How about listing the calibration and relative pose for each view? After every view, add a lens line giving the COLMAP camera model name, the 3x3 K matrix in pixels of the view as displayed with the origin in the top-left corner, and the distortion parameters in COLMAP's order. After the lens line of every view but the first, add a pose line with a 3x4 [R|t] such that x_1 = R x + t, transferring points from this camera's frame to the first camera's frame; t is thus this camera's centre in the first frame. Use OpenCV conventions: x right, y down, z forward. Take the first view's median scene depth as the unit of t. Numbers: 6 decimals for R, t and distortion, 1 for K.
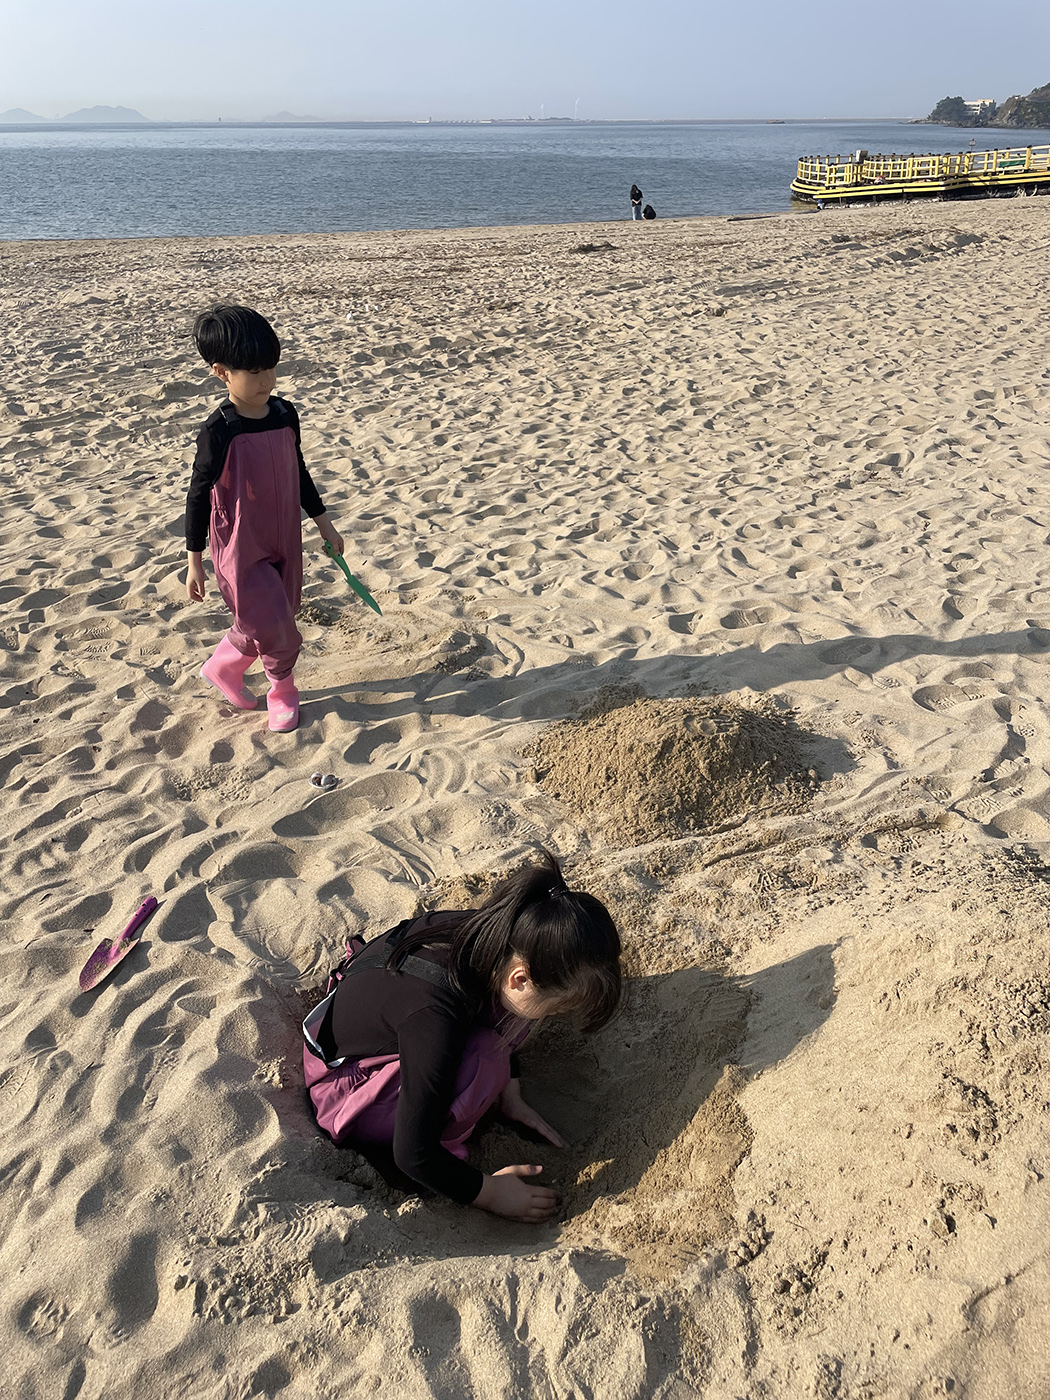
lens RADIAL K [[1033.2, 0, 525.0], [0, 1033.2, 700.0], [0, 0, 1]] dist [0.070564, -0.074607]
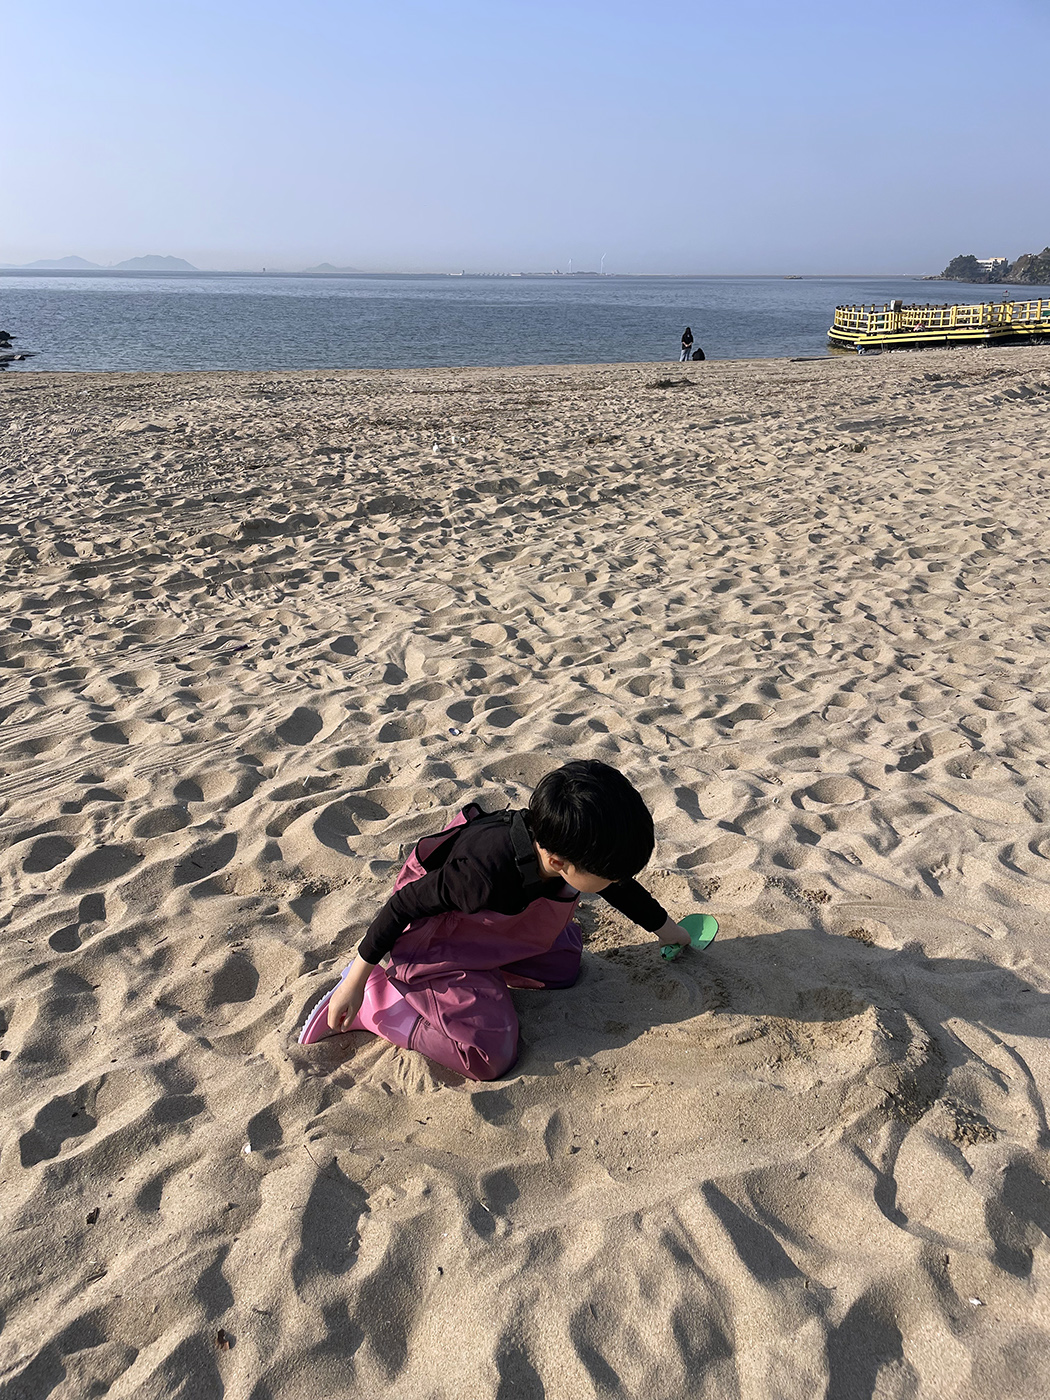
lens RADIAL K [[1058.4, 0, 524.9], [0, 1058.4, 742.7], [0, 0, 1]] dist [0.082505, -0.094556]
pose [[0.999342, 0.021992, -0.028844, -0.096833], [-0.024458, 0.995808, -0.088135, -0.060360], [0.026785, 0.088782, 0.995691, 0.183933]]
